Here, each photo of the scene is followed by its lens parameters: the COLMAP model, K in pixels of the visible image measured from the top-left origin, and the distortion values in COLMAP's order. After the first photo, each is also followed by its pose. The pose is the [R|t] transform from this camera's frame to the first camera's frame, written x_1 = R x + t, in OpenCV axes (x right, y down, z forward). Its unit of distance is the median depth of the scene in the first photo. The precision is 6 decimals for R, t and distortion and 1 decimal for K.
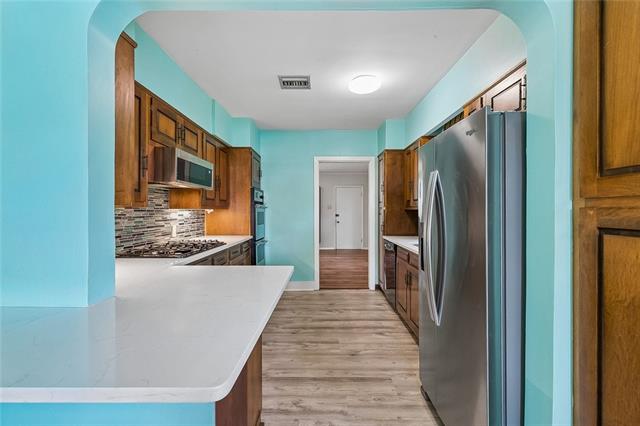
lens RADIAL K [[288.3, 0, 321.6], [0, 288.3, 211.7], [0, 0, 1]] dist [0.000153, 0.000135]
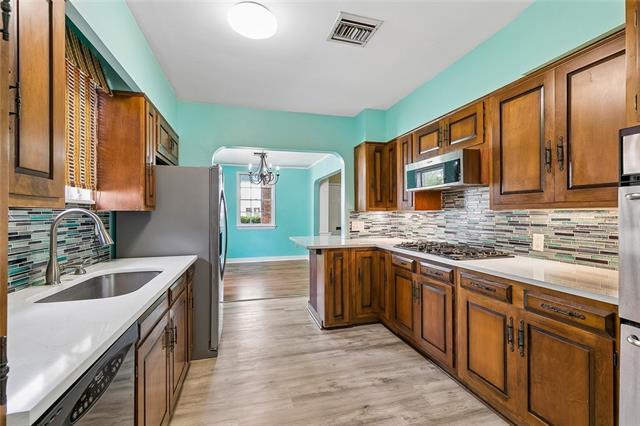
lens RADIAL K [[288.3, 0, 321.6], [0, 288.3, 211.7], [0, 0, 1]] dist [0.000153, 0.000135]
pose [[-0.962519, -0.001364, -0.271212, 0.185819], [0.000341, 0.999980, -0.006237, 0.000245], [0.271216, -0.006096, -0.962499, 1.749308]]
